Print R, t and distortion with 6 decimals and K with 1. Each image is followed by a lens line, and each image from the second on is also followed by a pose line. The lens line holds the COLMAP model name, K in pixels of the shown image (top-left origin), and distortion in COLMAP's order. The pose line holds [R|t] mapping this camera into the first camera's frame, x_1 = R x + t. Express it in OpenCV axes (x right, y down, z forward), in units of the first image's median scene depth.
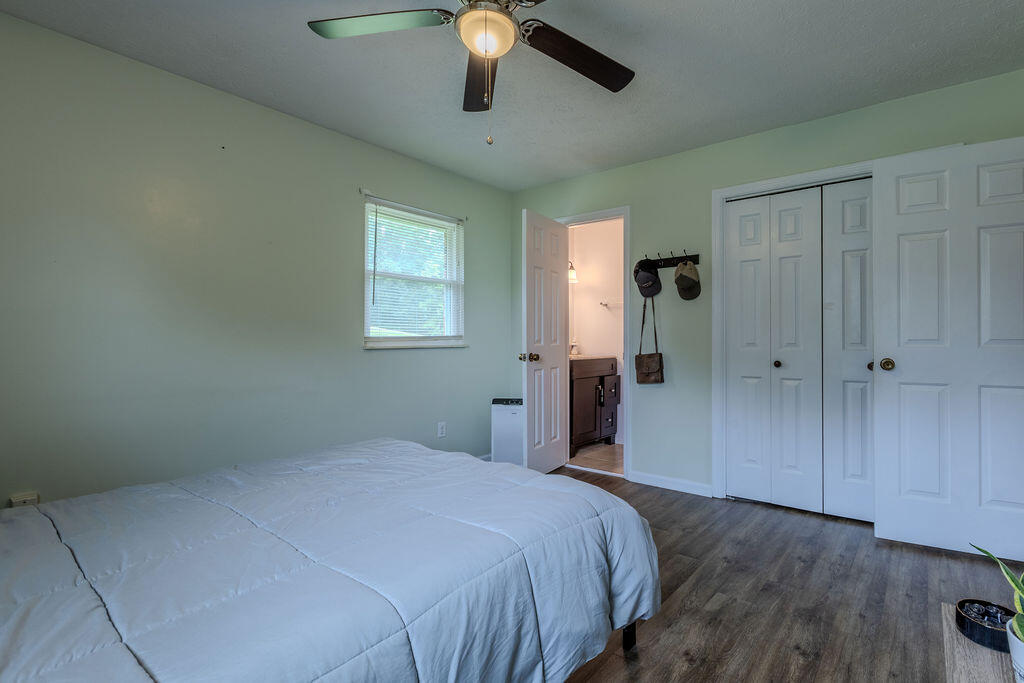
lens RADIAL K [[532.2, 0, 514.3], [0, 532.2, 337.7], [0, 0, 1]] dist [-0.001002, -0.000157]
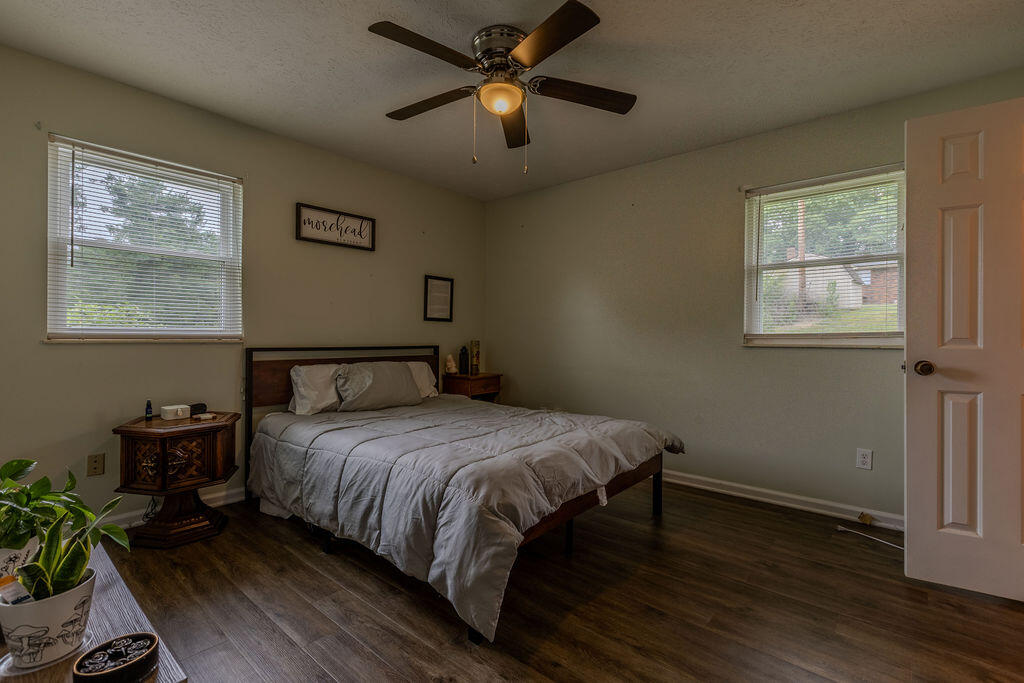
lens RADIAL K [[455.8, 0, 513.2], [0, 455.8, 335.9], [0, 0, 1]] dist [-0.000388, -0.000234]
pose [[-0.051373, 0.001302, -0.998679, 0.576965], [-0.002600, 0.999996, 0.001438, 0.002145], [0.998676, 0.002671, -0.051370, 0.597954]]
